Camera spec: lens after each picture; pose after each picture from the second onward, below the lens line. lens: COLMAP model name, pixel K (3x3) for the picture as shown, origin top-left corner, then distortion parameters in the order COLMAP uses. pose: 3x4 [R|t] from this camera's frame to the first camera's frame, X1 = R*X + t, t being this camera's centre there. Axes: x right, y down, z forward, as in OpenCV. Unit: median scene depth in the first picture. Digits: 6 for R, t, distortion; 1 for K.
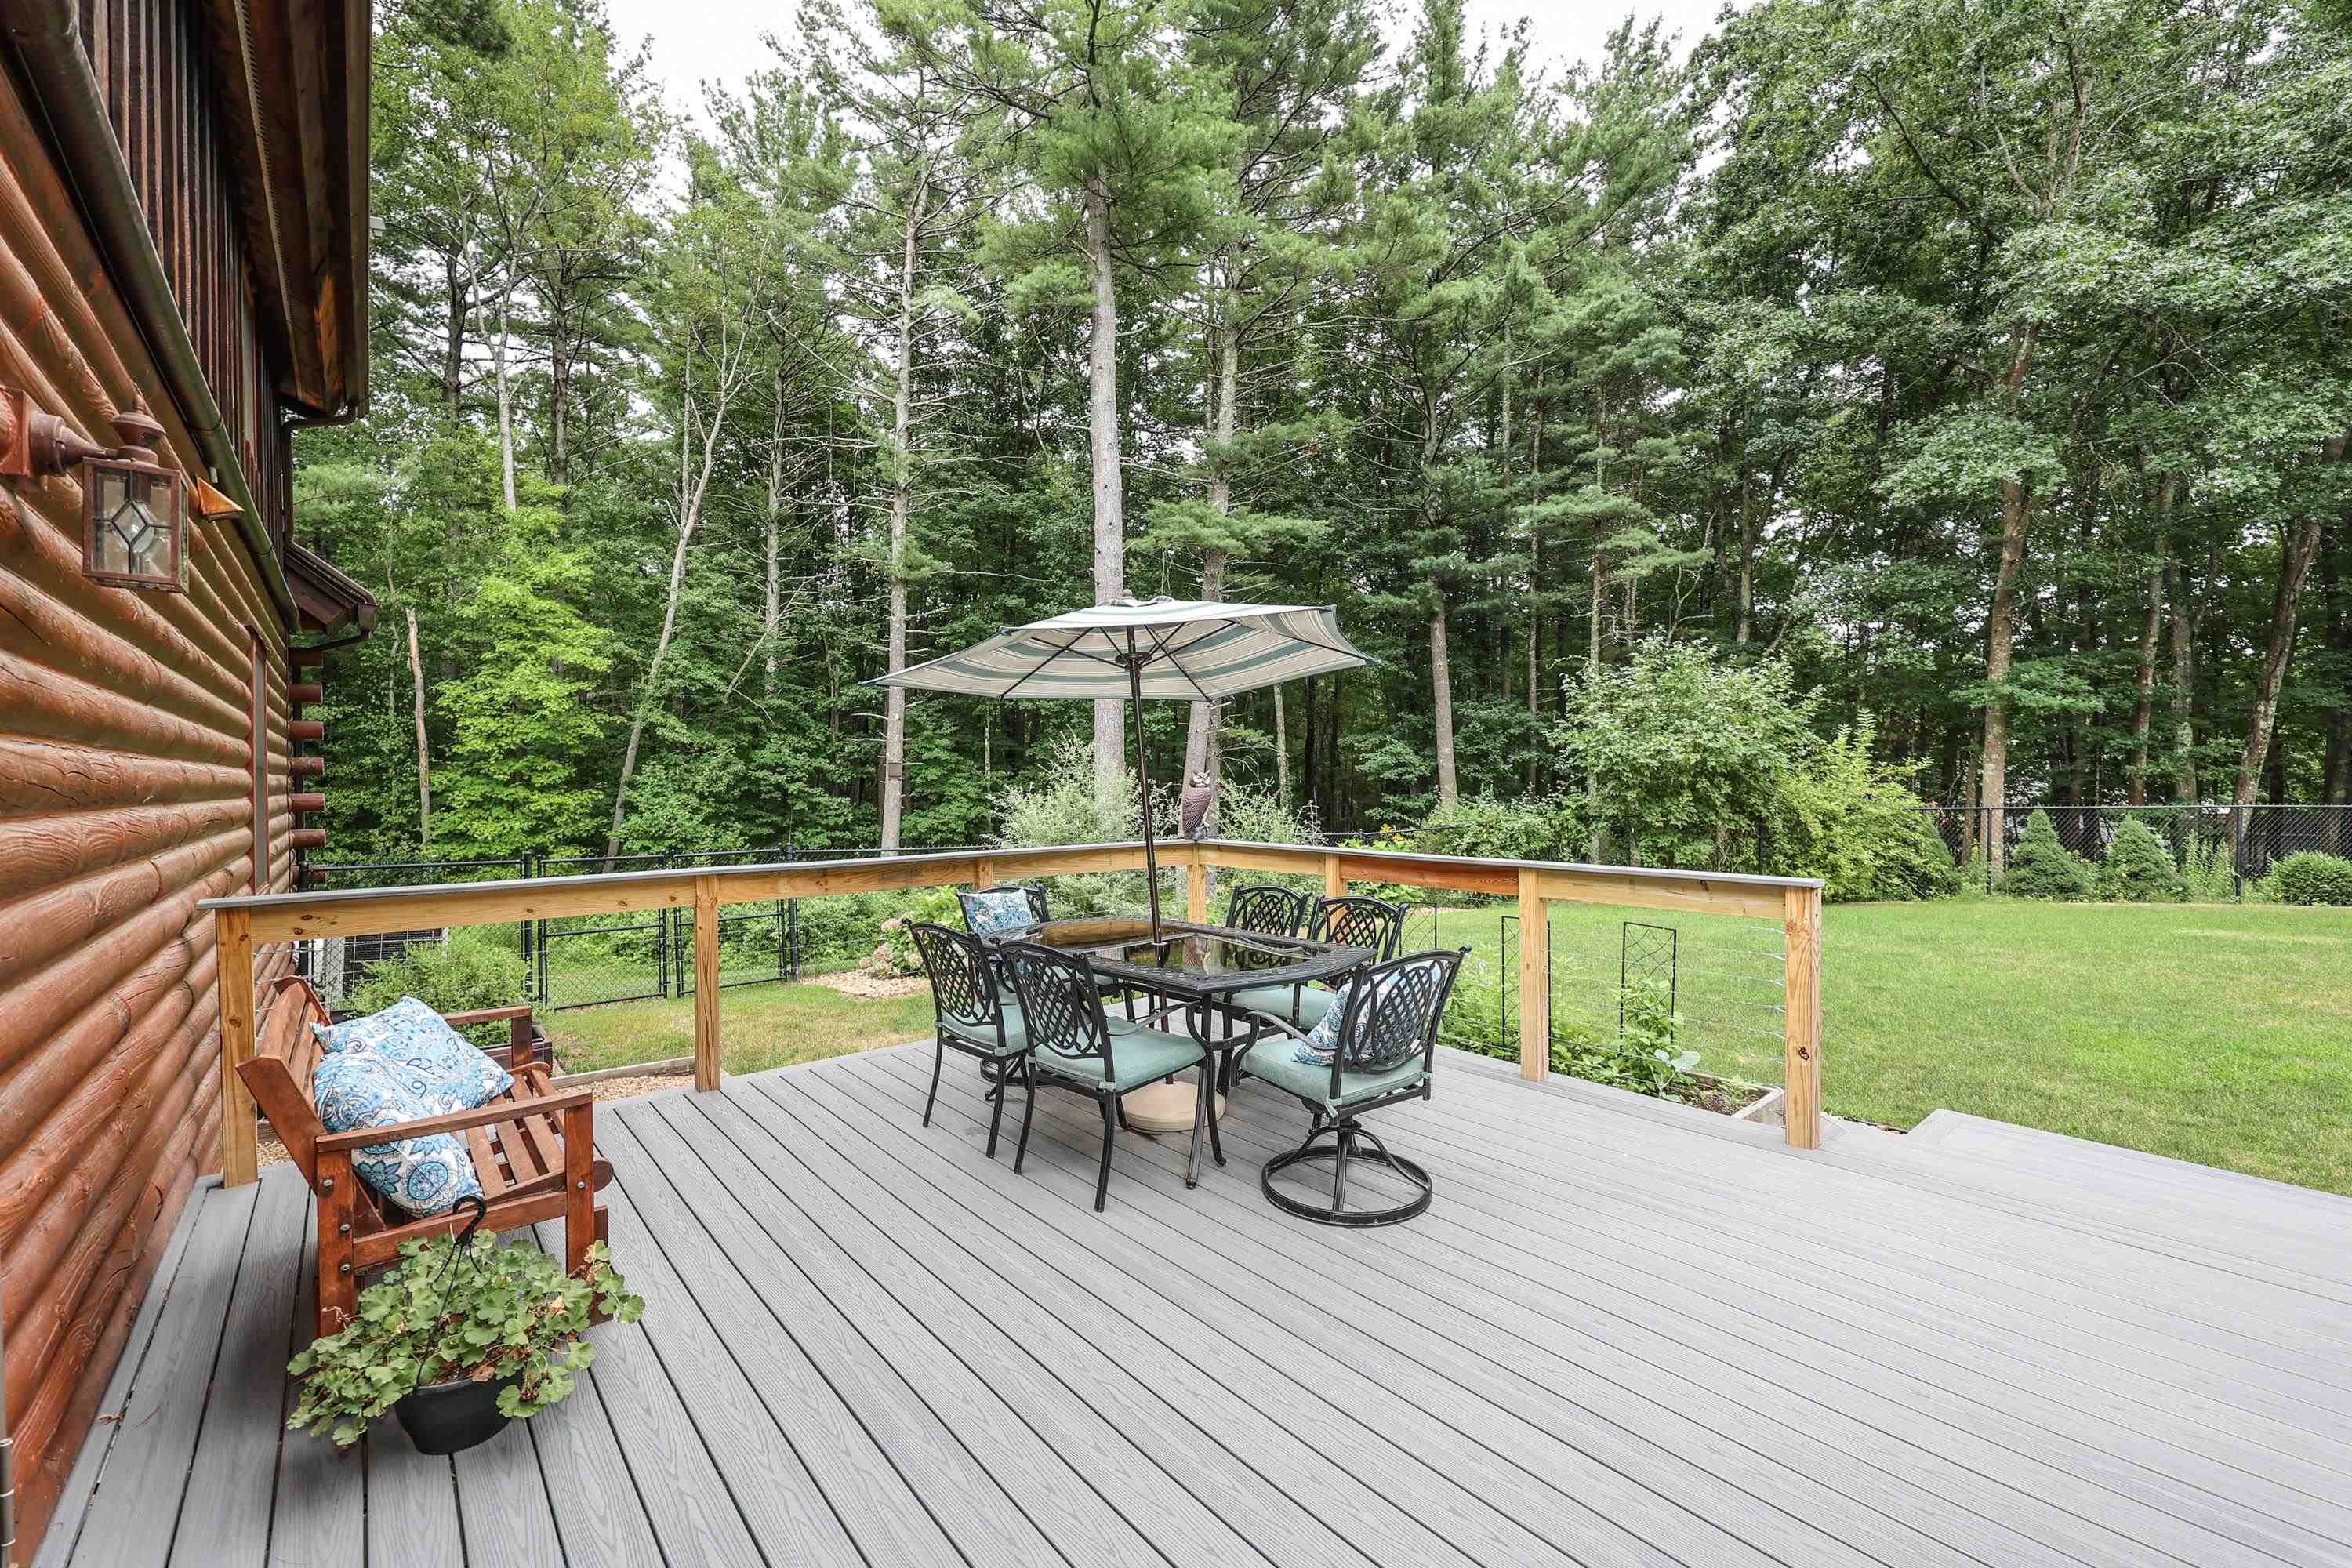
lens RADIAL K [[984.3, 0, 1199.5], [0, 984.3, 787.6], [0, 0, 1]] dist [0.001505, 0.001081]
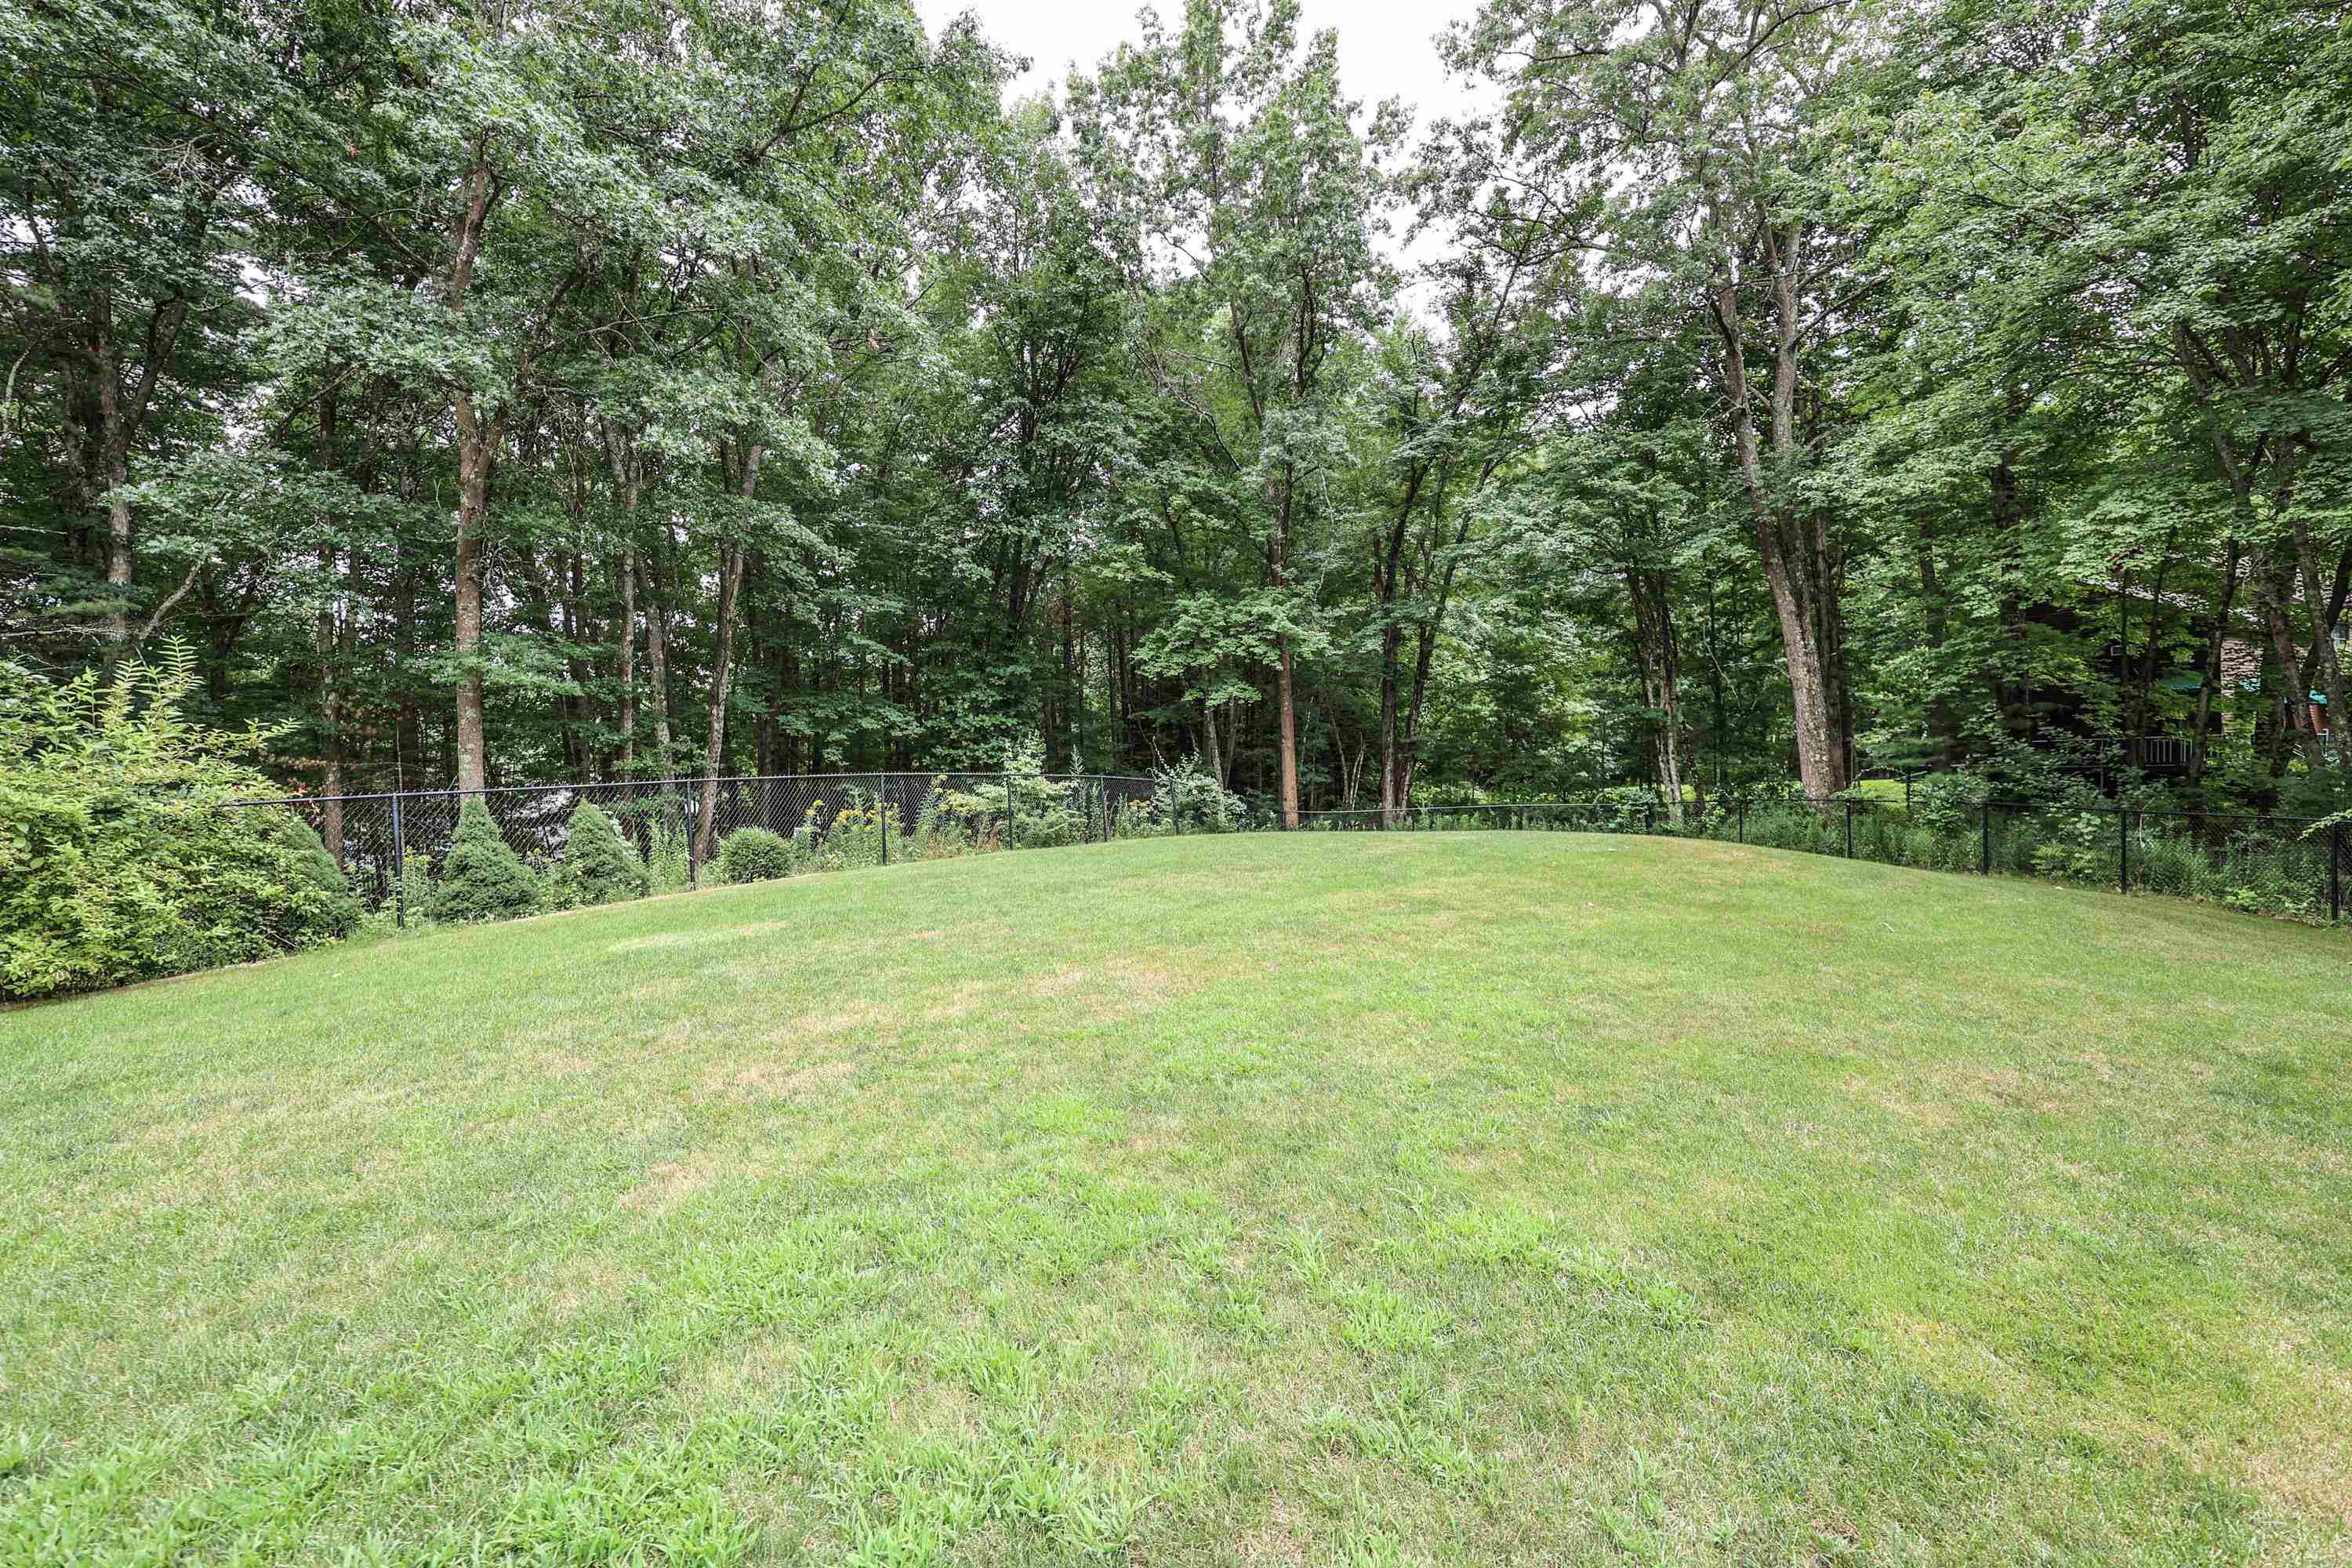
lens RADIAL K [[984.3, 0, 1199.5], [0, 984.3, 787.6], [0, 0, 1]] dist [0.001505, 0.001081]
pose [[0.297642, -0.032304, 0.954131, 0.312340], [0.051475, 0.998517, 0.017749, 0.029577], [-0.953289, 0.043831, 0.298863, 0.270916]]
